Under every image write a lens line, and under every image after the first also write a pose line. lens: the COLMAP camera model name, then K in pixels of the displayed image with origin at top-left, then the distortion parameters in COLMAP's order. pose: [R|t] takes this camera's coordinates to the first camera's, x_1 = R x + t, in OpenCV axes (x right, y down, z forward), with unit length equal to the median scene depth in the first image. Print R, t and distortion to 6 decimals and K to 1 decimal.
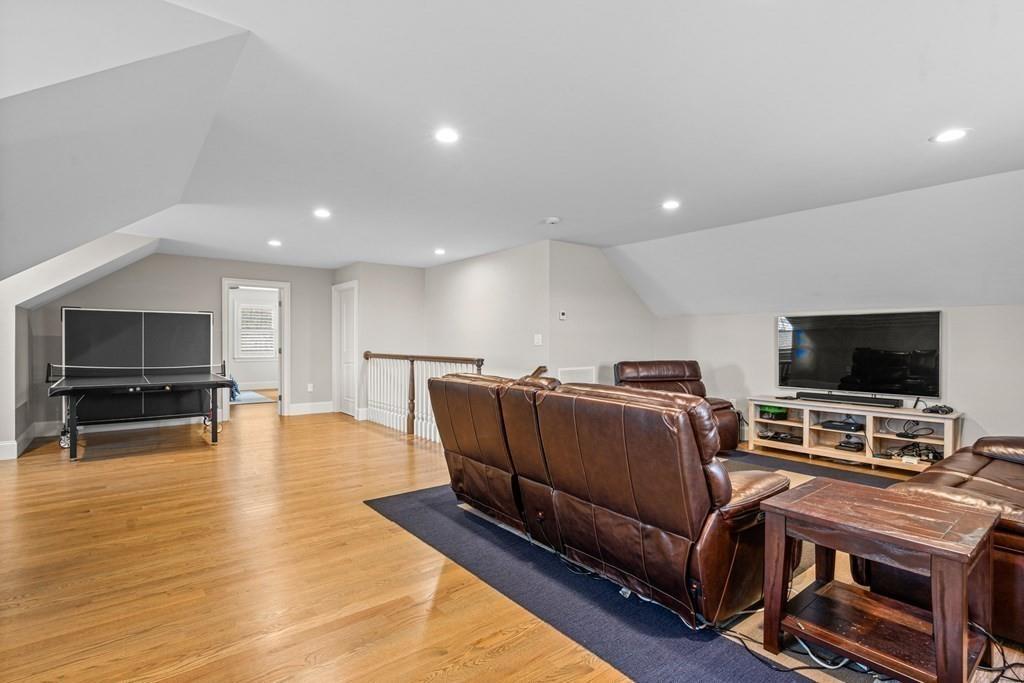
lens RADIAL K [[470.3, 0, 494.6], [0, 470.3, 340.7], [0, 0, 1]] dist [-0.002535, 0.000125]
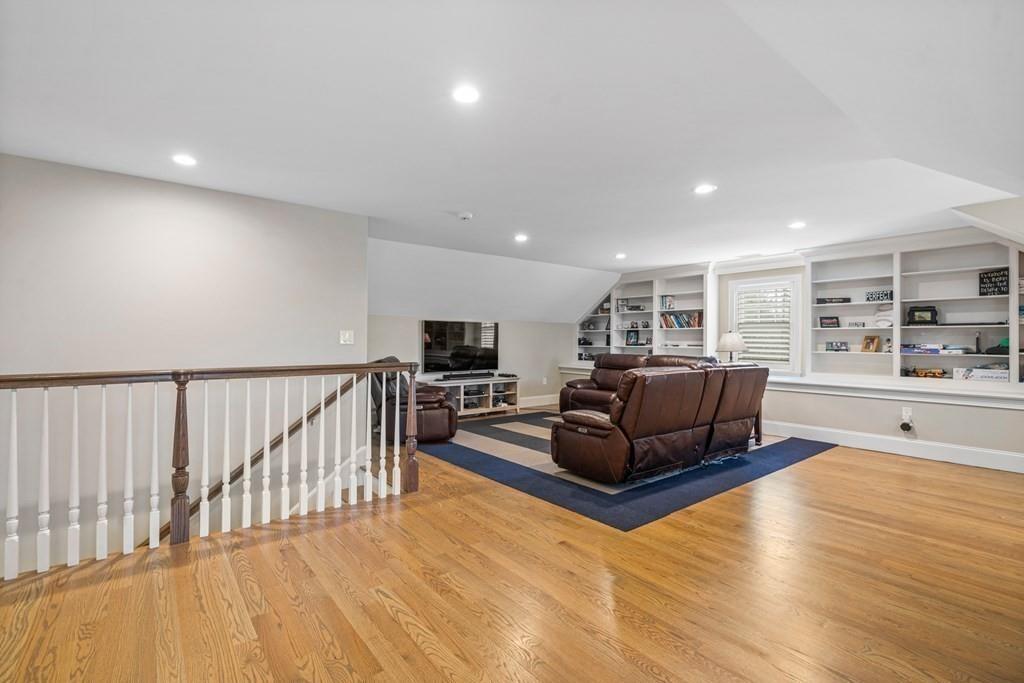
lens RADIAL K [[470.3, 0, 494.6], [0, 470.3, 340.7], [0, 0, 1]] dist [-0.002535, 0.000125]
pose [[0.015896, -0.006762, 0.999851, -1.184762], [-0.003784, 0.999970, 0.006823, -0.006164], [-0.999866, -0.003892, 0.015870, 1.287442]]
